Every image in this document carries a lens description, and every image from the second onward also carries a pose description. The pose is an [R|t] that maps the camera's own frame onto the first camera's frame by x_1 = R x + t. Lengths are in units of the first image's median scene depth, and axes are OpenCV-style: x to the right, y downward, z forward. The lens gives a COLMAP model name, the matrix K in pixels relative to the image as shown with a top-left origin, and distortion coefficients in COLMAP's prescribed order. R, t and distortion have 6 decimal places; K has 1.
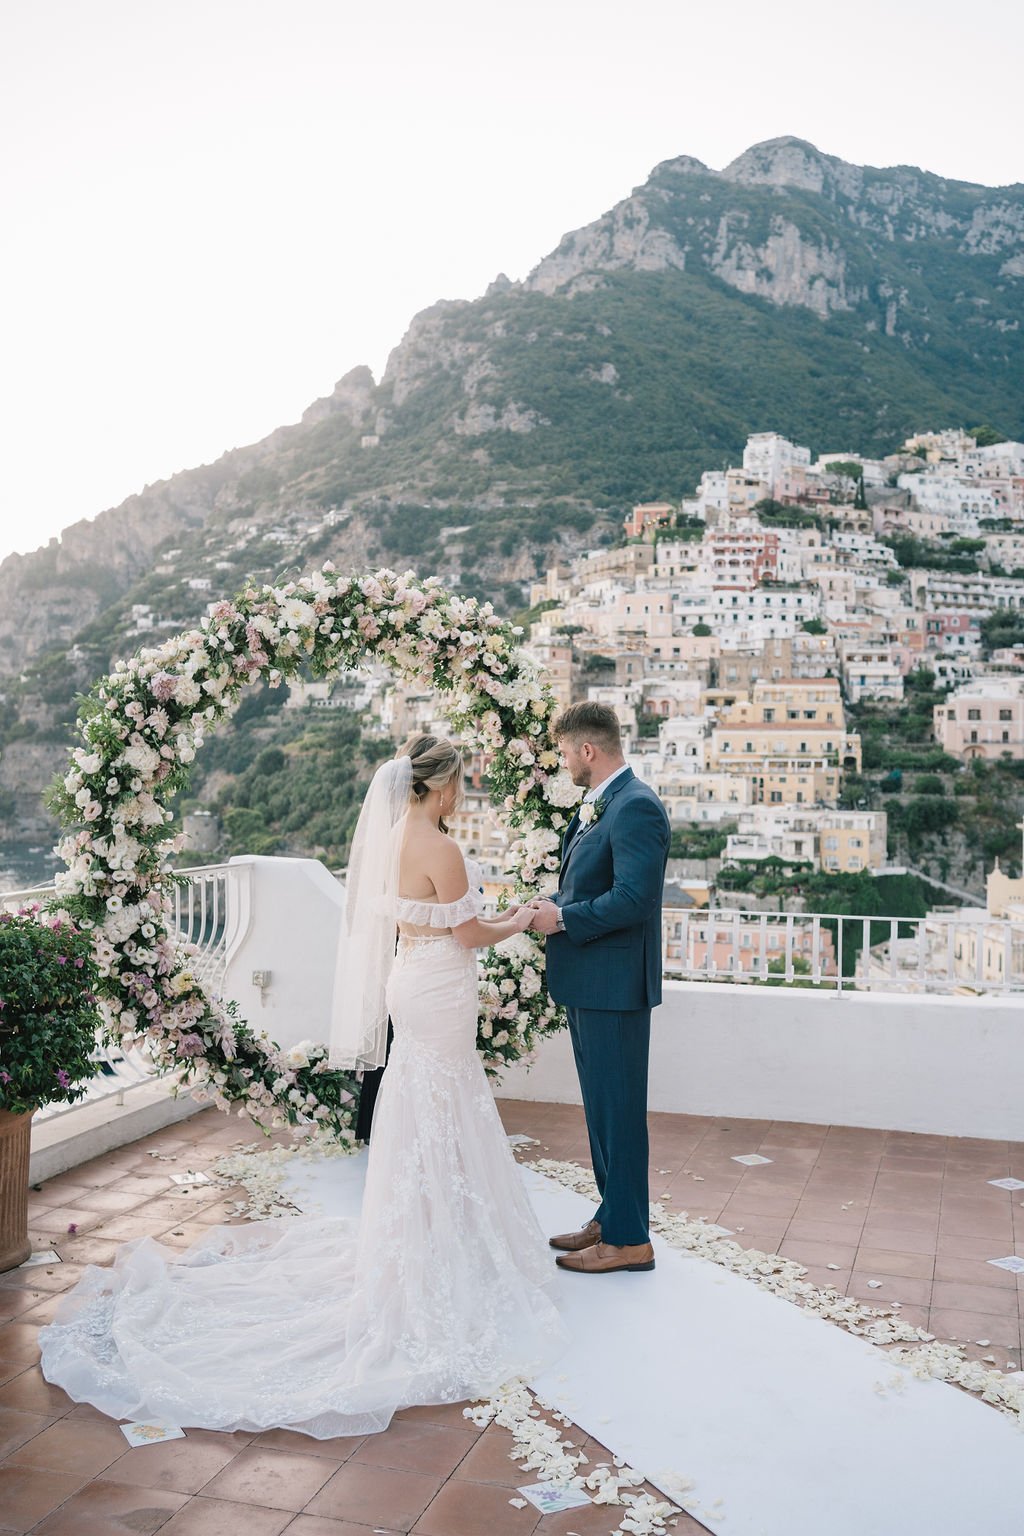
lens RADIAL K [[1543.7, 0, 518.5], [0, 1543.7, 759.1], [0, 0, 1]] dist [-0.050865, 0.190288]
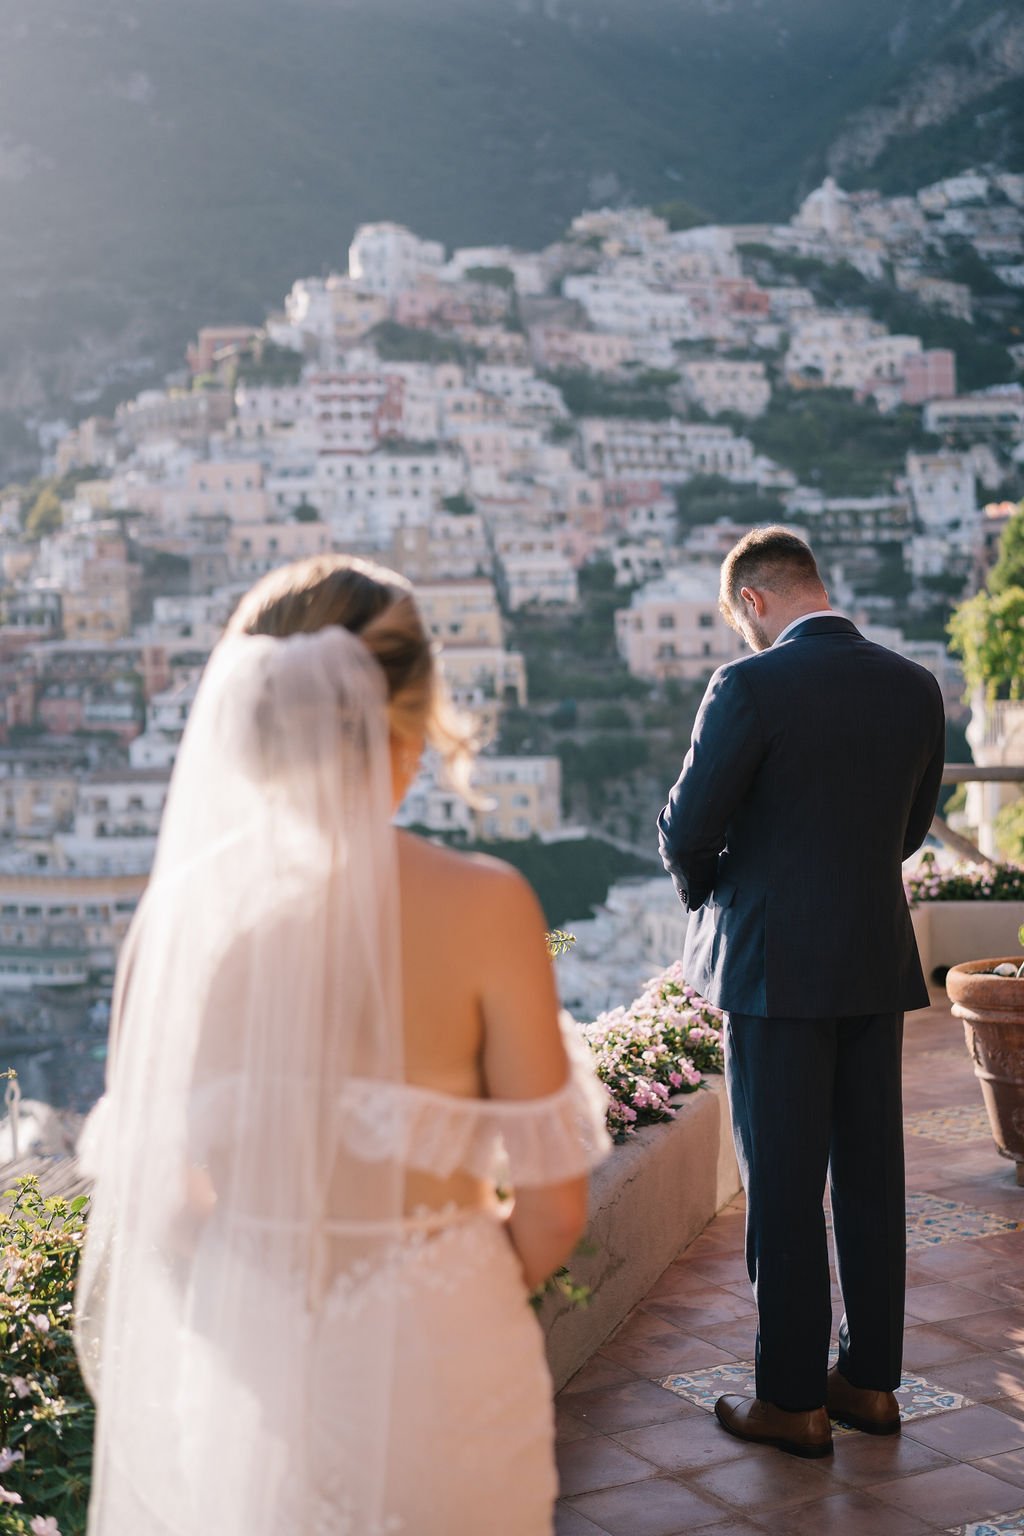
lens RADIAL K [[2353.9, 0, 522.1], [0, 2353.9, 771.0], [0, 0, 1]] dist [0.132189, -0.898640]
pose [[0.976558, -0.048537, 0.209709, -0.018886], [0.037234, 0.997650, 0.057517, -0.019231], [-0.212007, -0.048361, 0.976071, -0.104011]]
